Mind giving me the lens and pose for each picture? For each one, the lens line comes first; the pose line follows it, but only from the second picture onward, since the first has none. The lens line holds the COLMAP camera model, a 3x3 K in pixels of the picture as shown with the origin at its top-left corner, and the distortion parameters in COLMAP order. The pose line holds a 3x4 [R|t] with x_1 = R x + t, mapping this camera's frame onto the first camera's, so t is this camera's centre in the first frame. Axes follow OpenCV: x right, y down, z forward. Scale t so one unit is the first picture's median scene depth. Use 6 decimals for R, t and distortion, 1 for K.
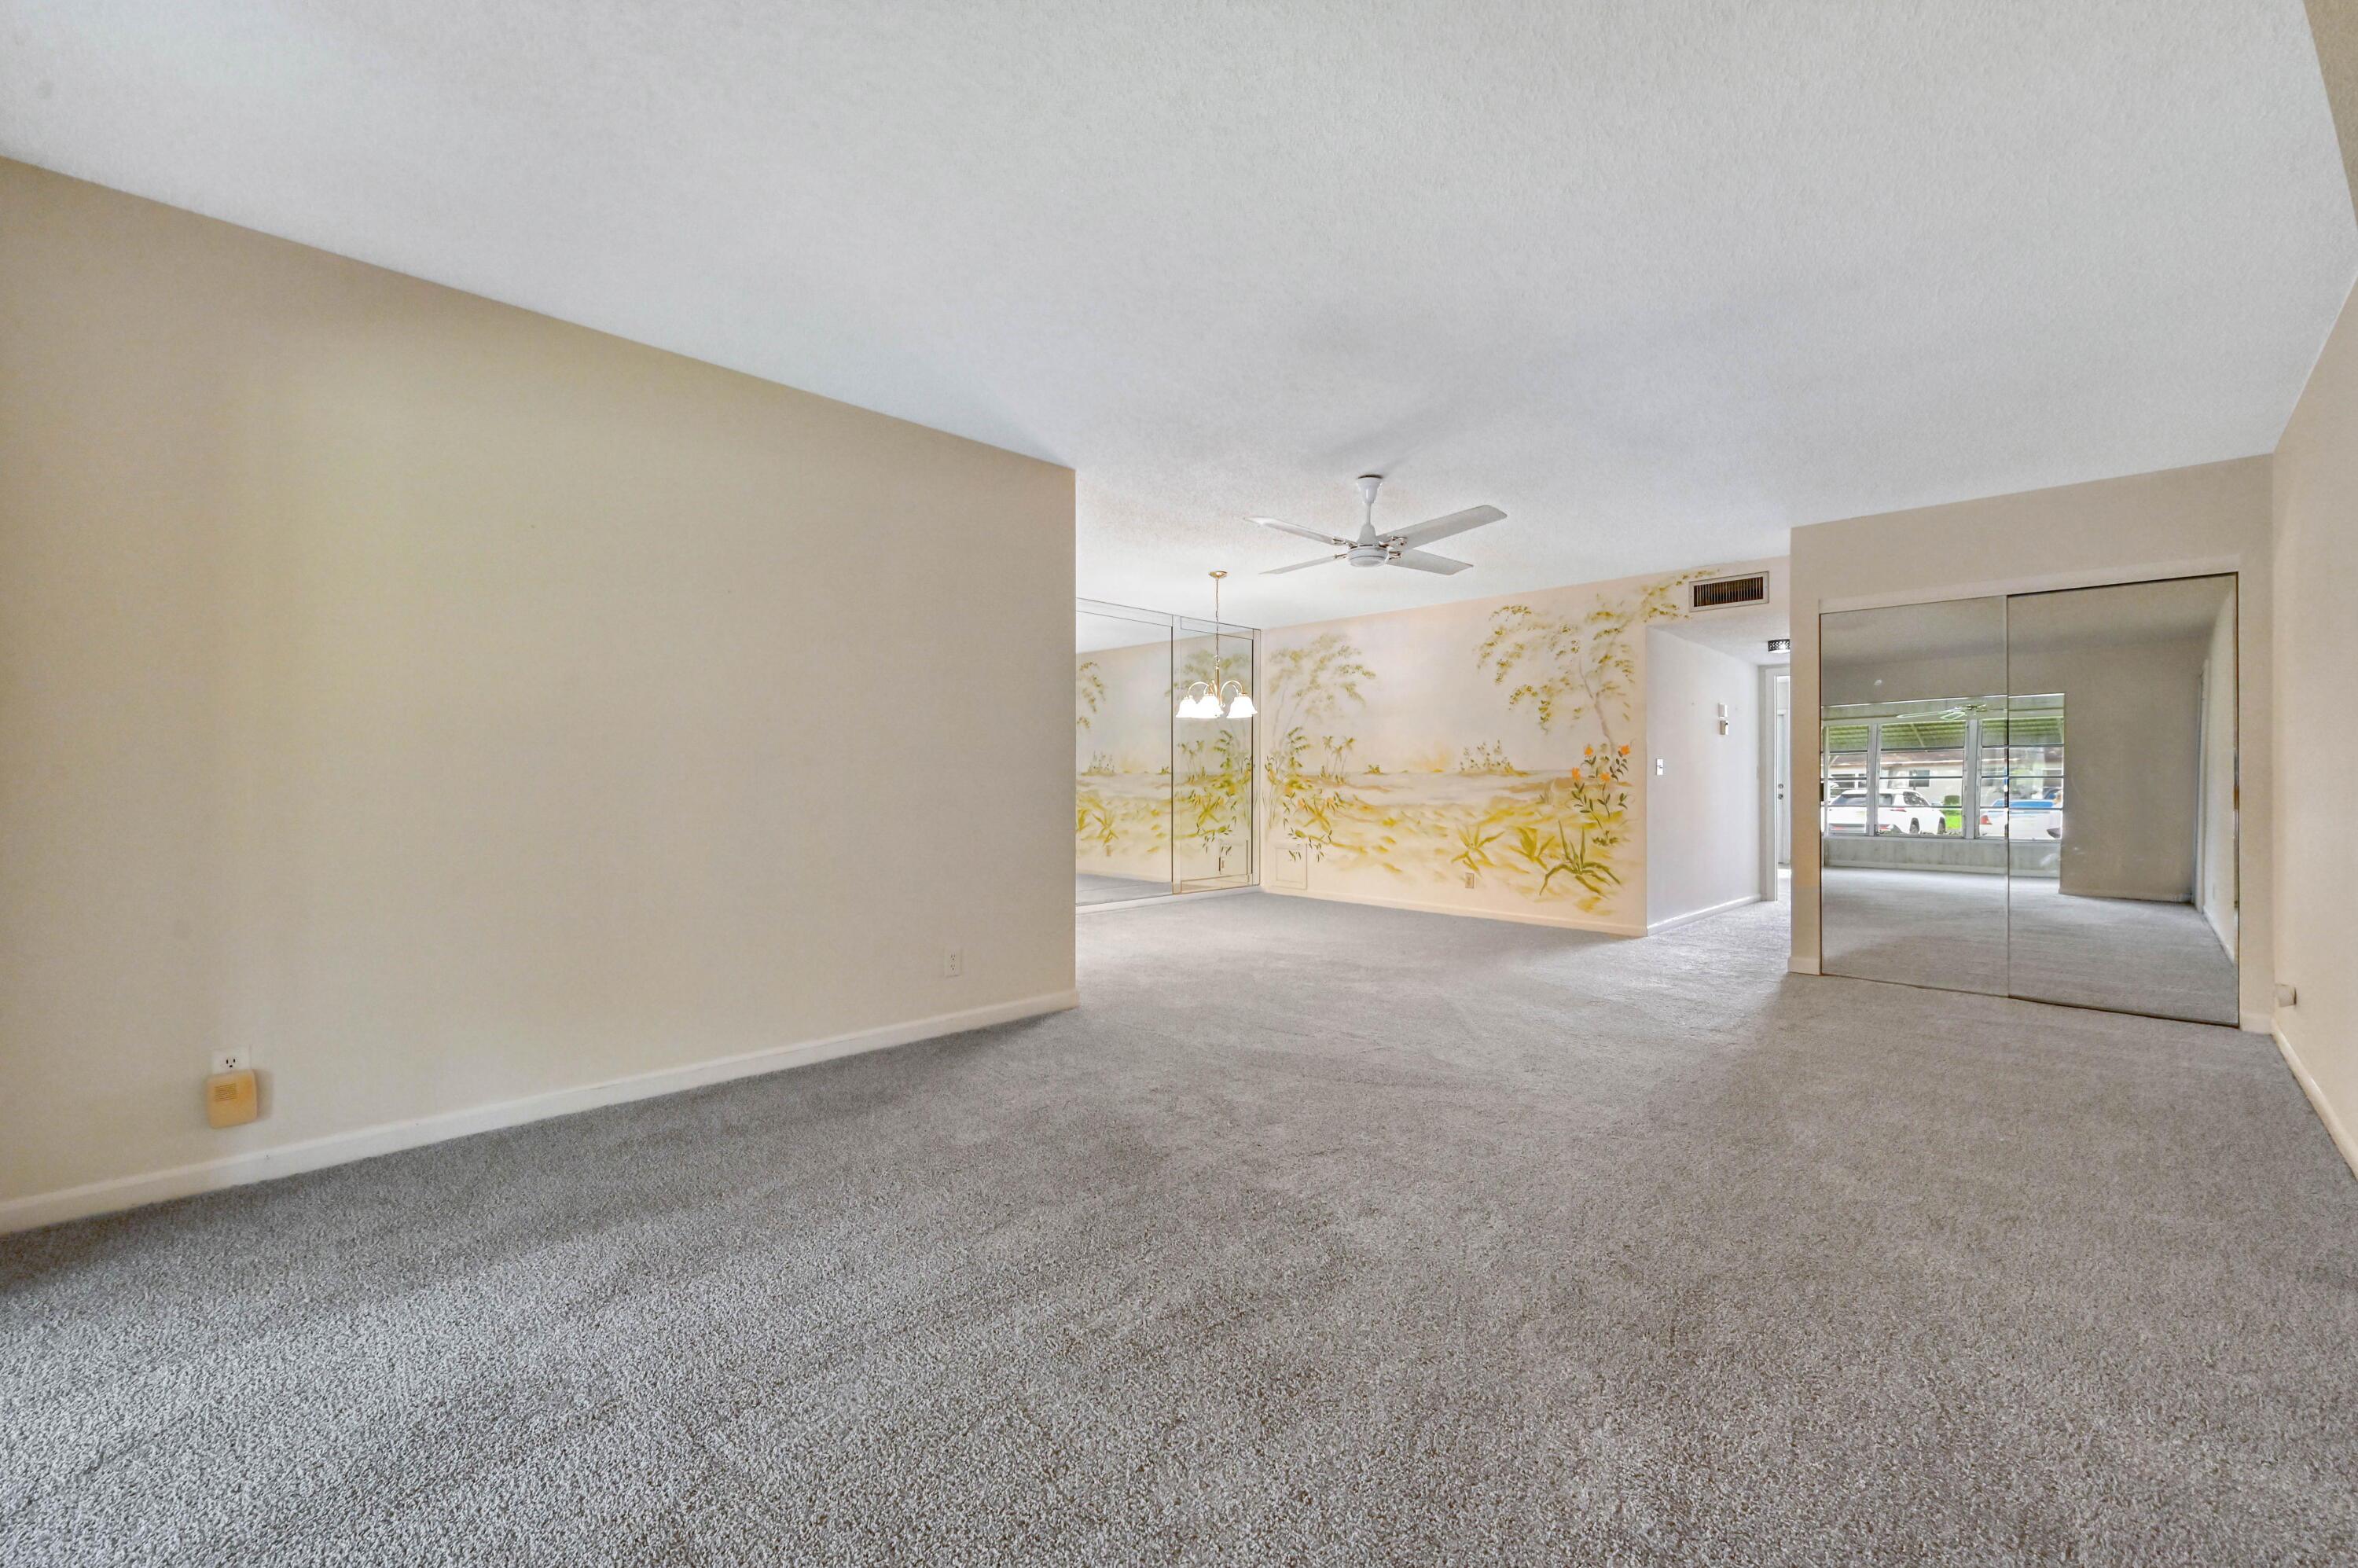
lens RADIAL K [[931.7, 0, 1179.0], [0, 931.7, 784.0], [0, 0, 1]] dist [-0.002129, -0.000074]
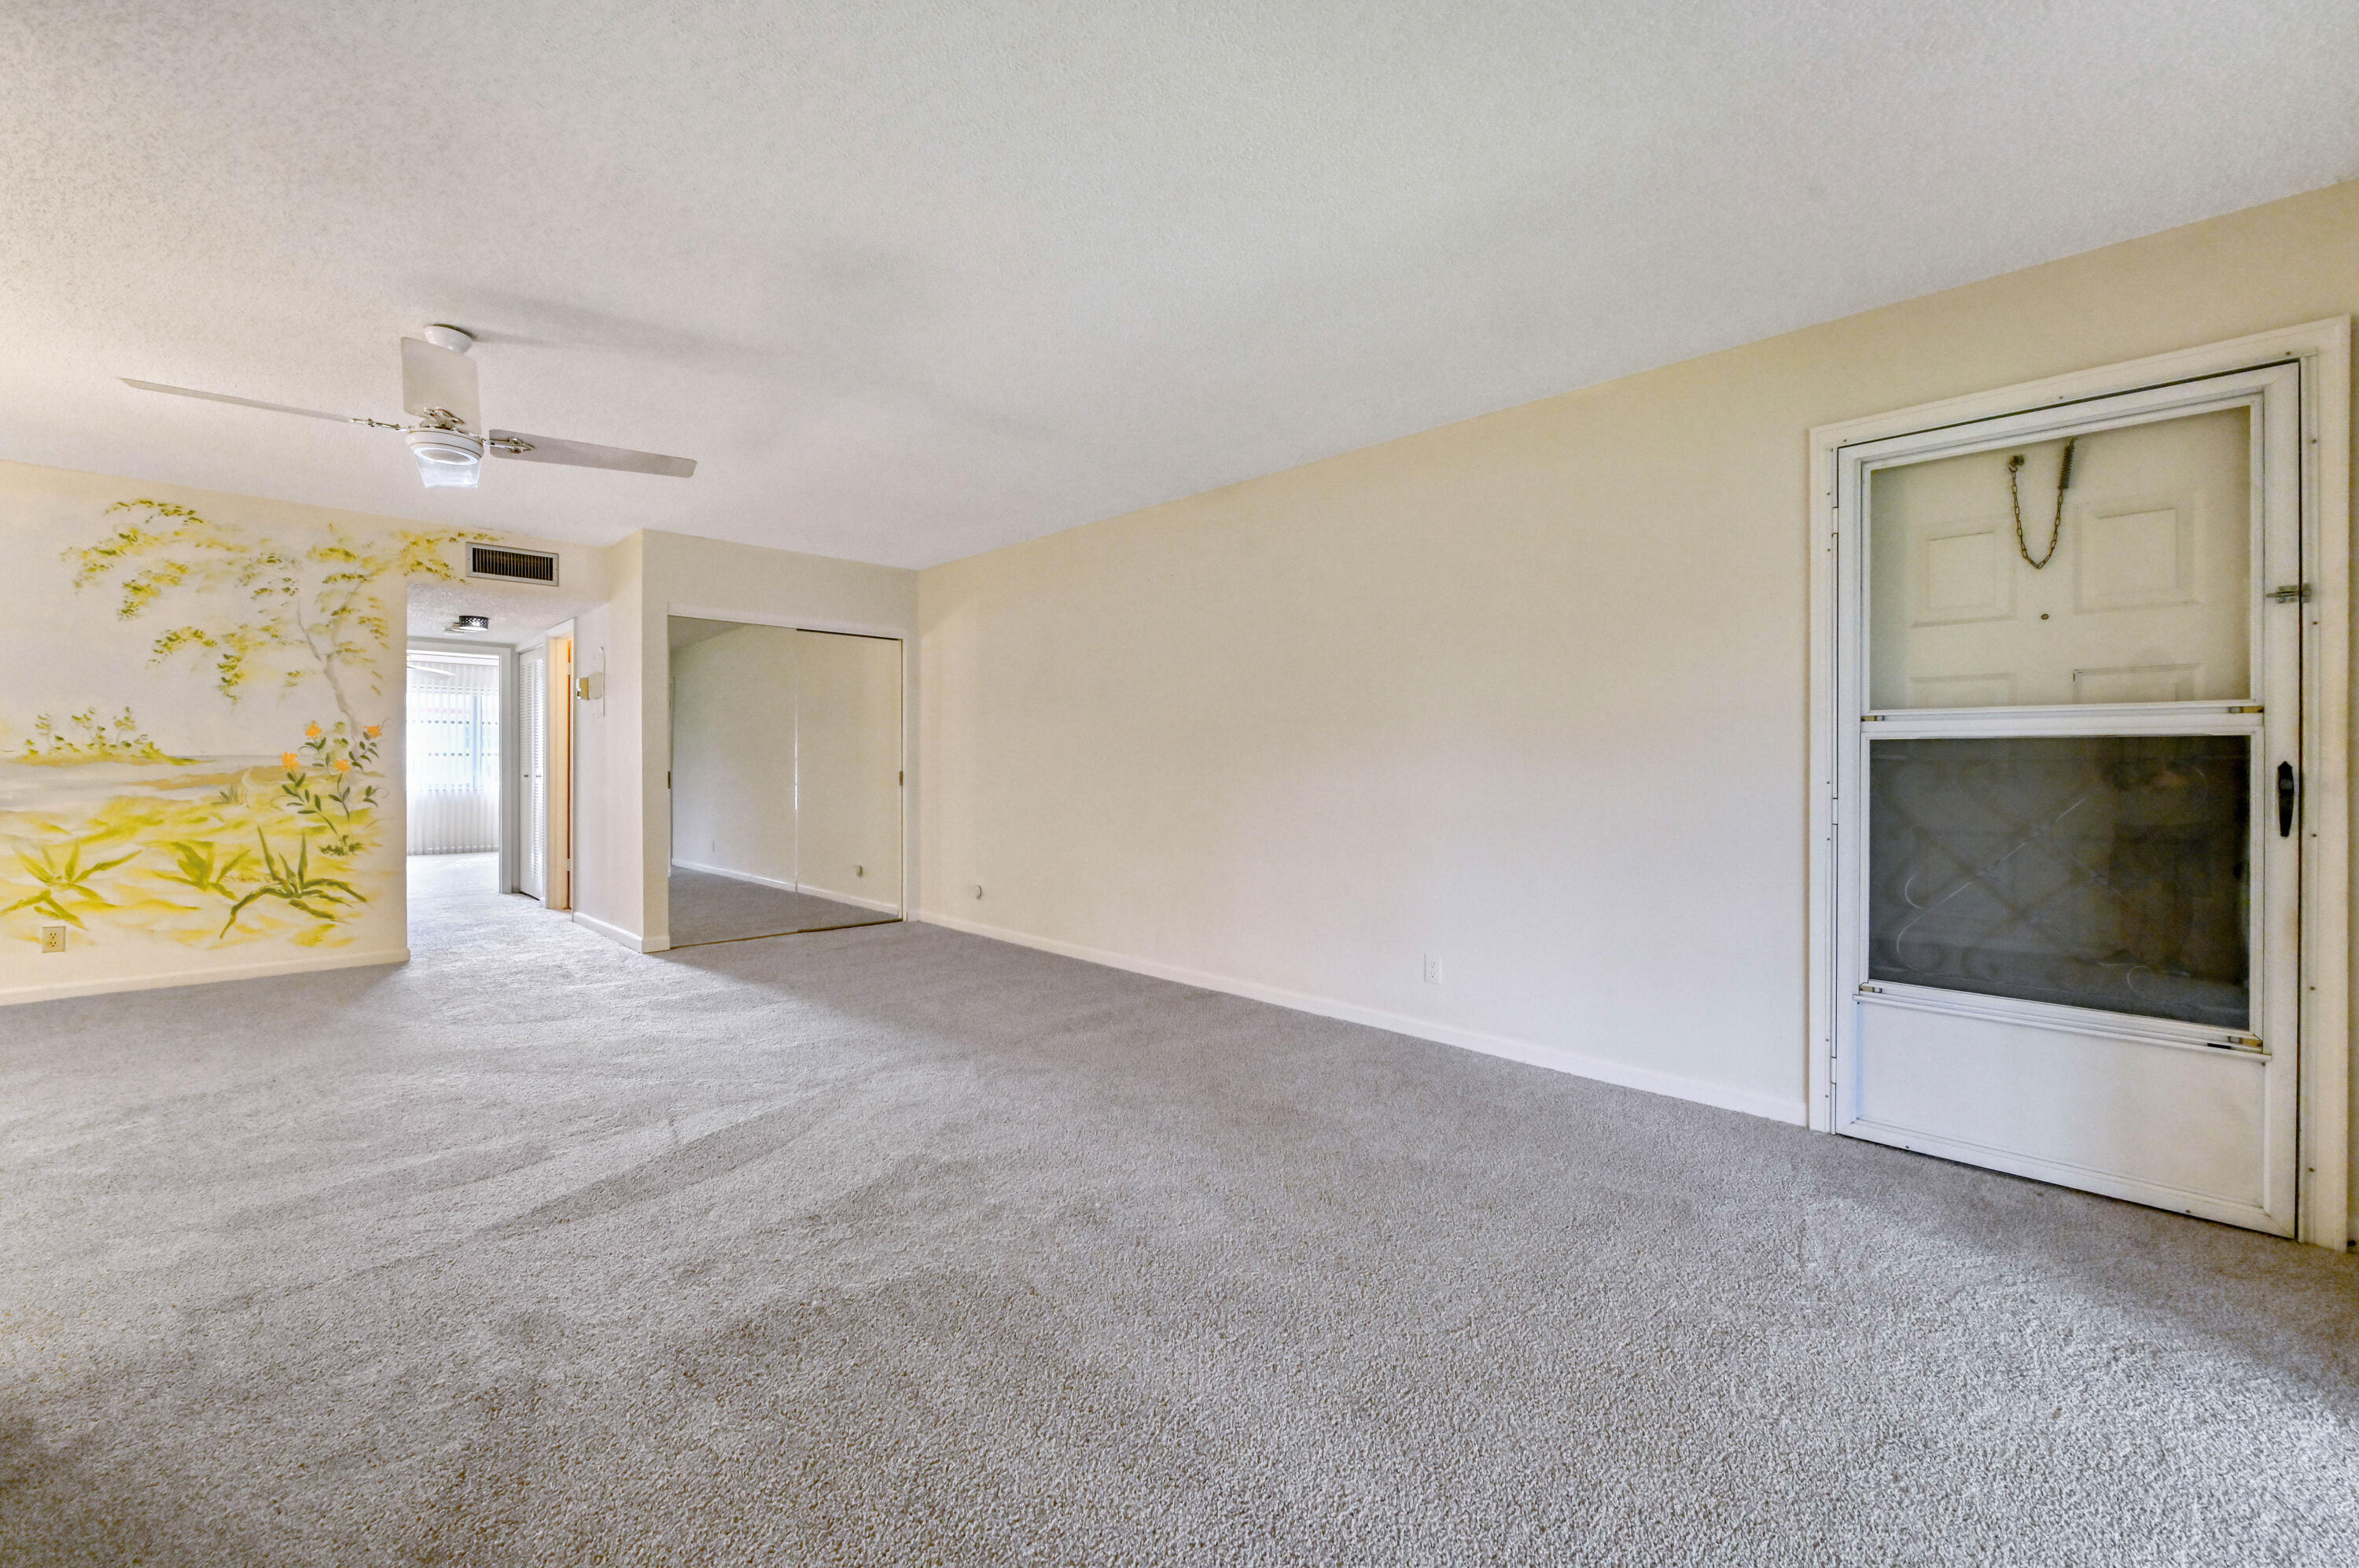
lens RADIAL K [[955.1, 0, 1184.1], [0, 955.1, 769.4], [0, 0, 1]] dist [-0.011841, 0.000264]
pose [[0.001739, -0.010090, 0.999948, -0.306952], [0.002781, 0.999945, 0.010085, -0.009752], [-0.999995, 0.002764, 0.001767, 0.292731]]
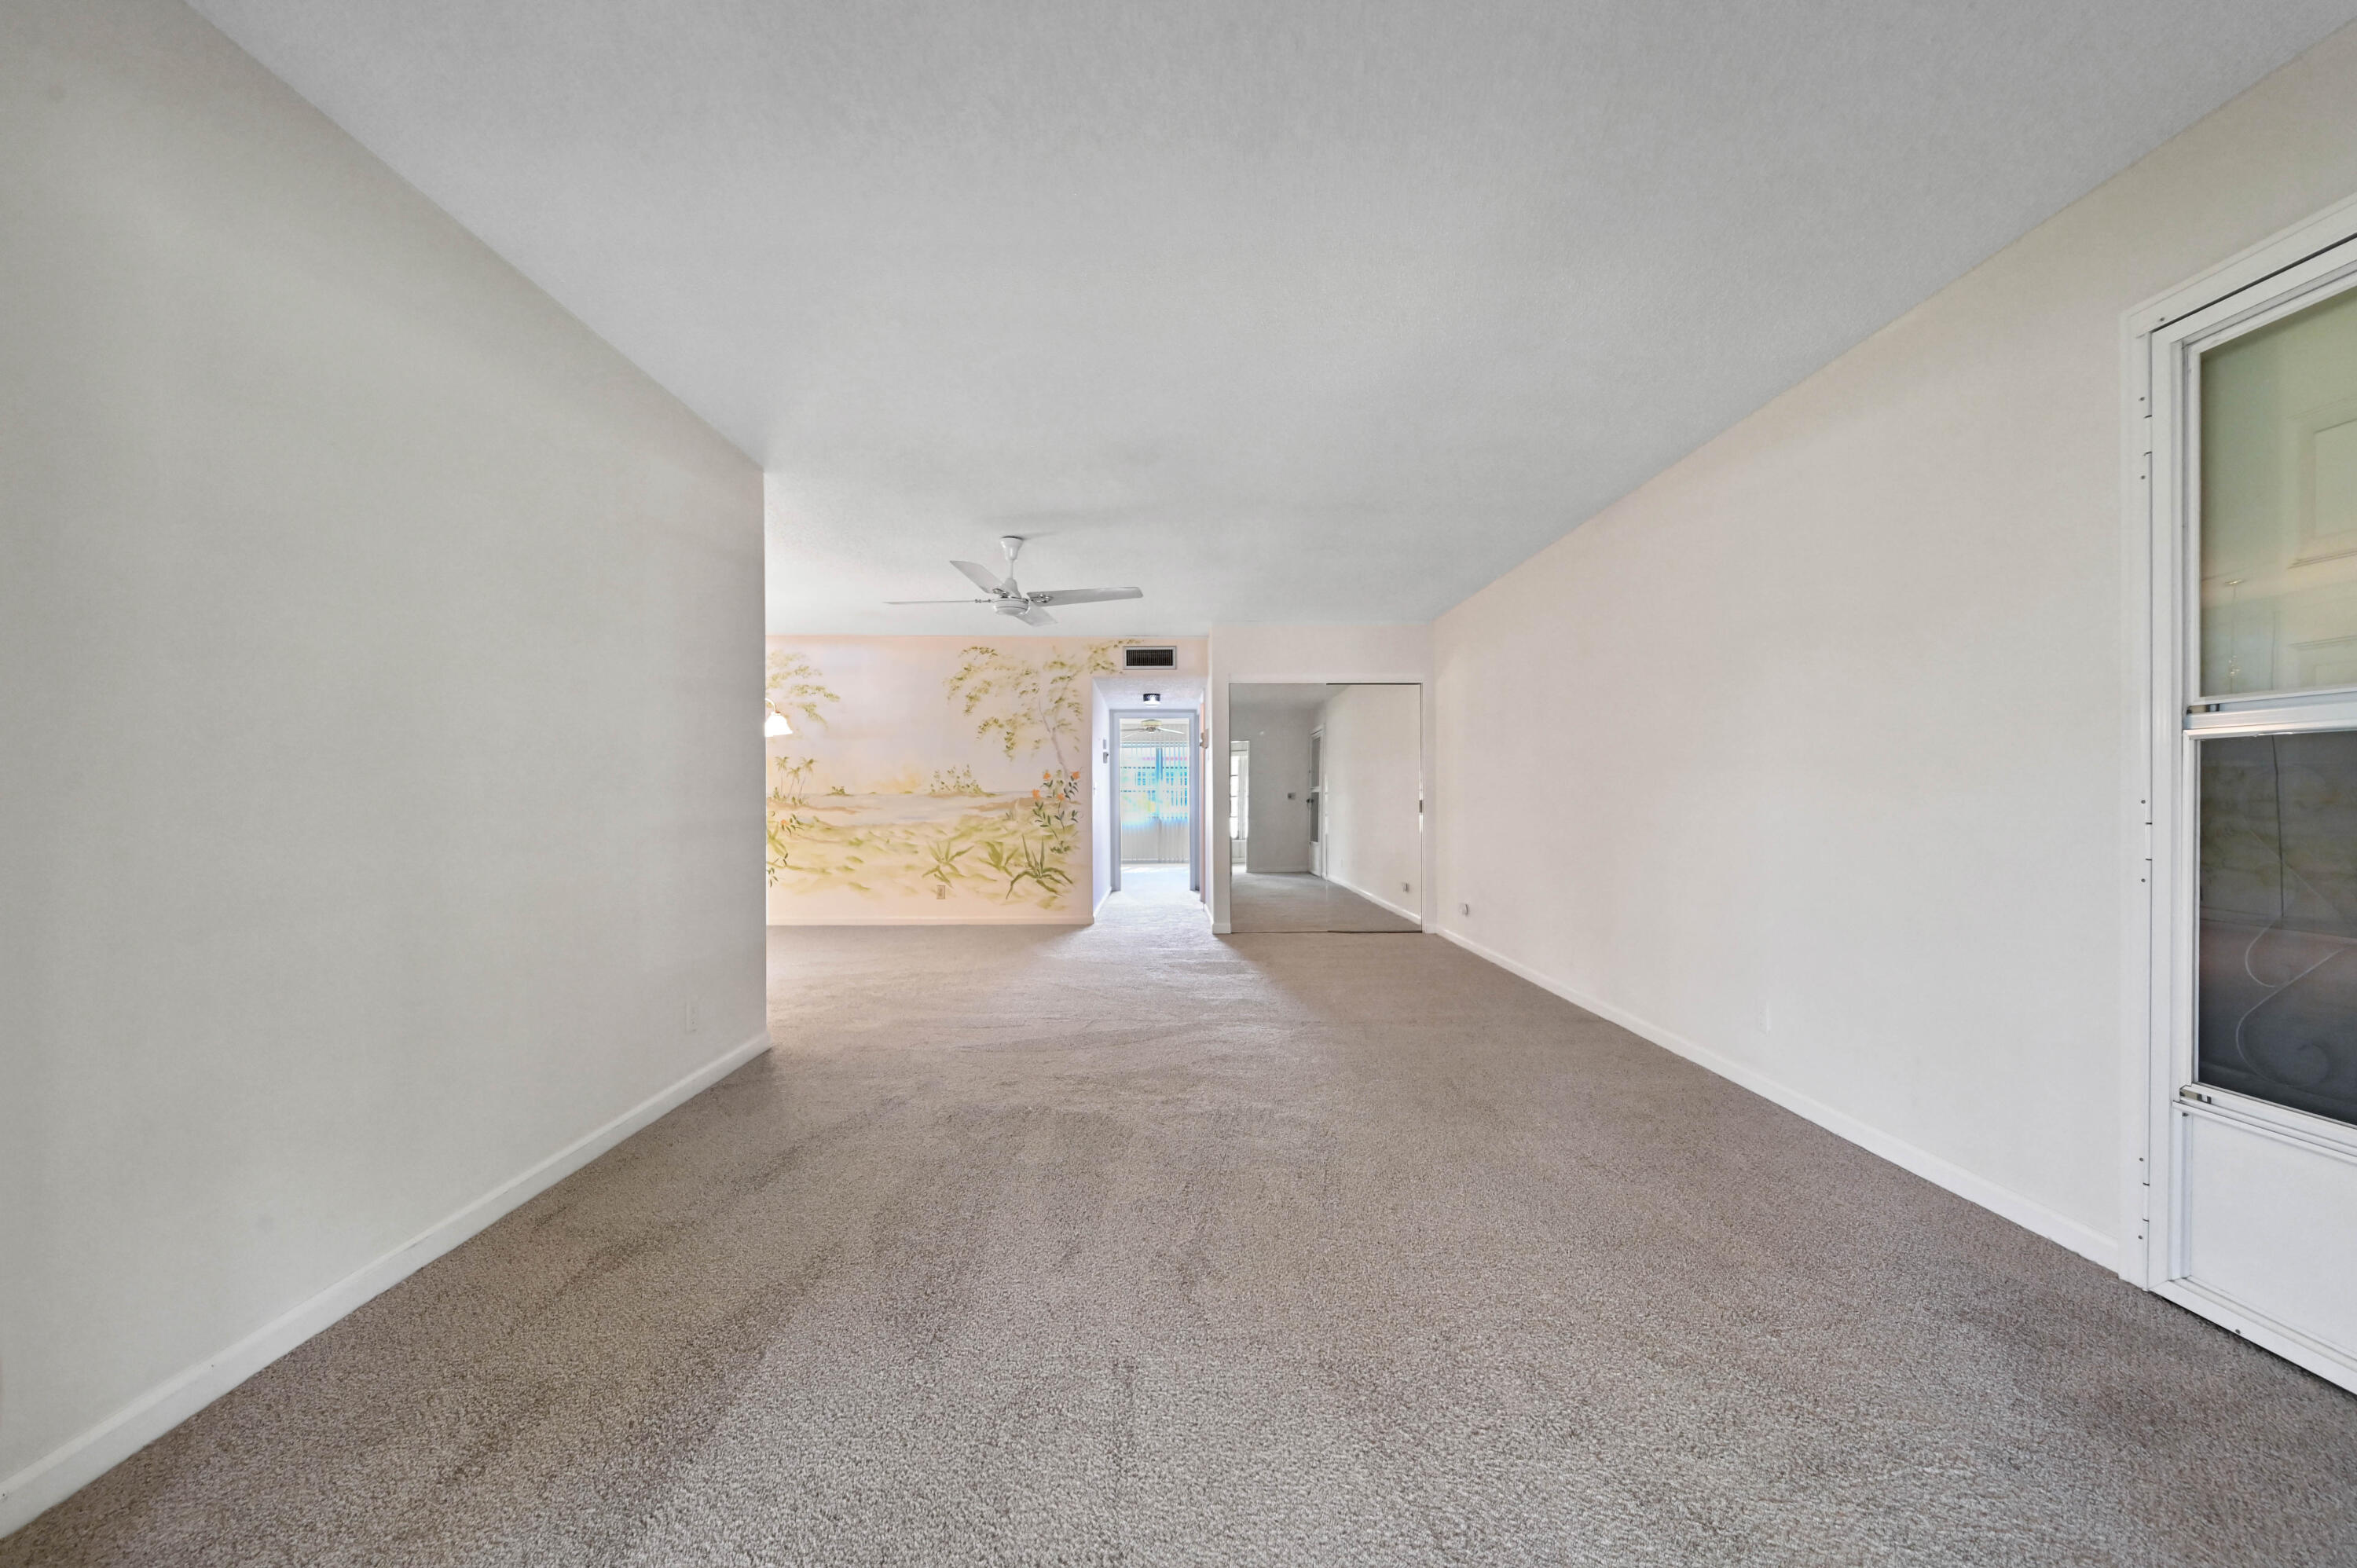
lens RADIAL K [[942.5, 0, 1168.1], [0, 942.5, 800.4], [0, 0, 1]] dist [-0.012642, 0.000096]
pose [[0.698615, -0.008919, 0.715442, -0.313627], [0.011125, 0.999937, 0.001602, -0.003417], [-0.715411, 0.006840, 0.698670, 0.035221]]
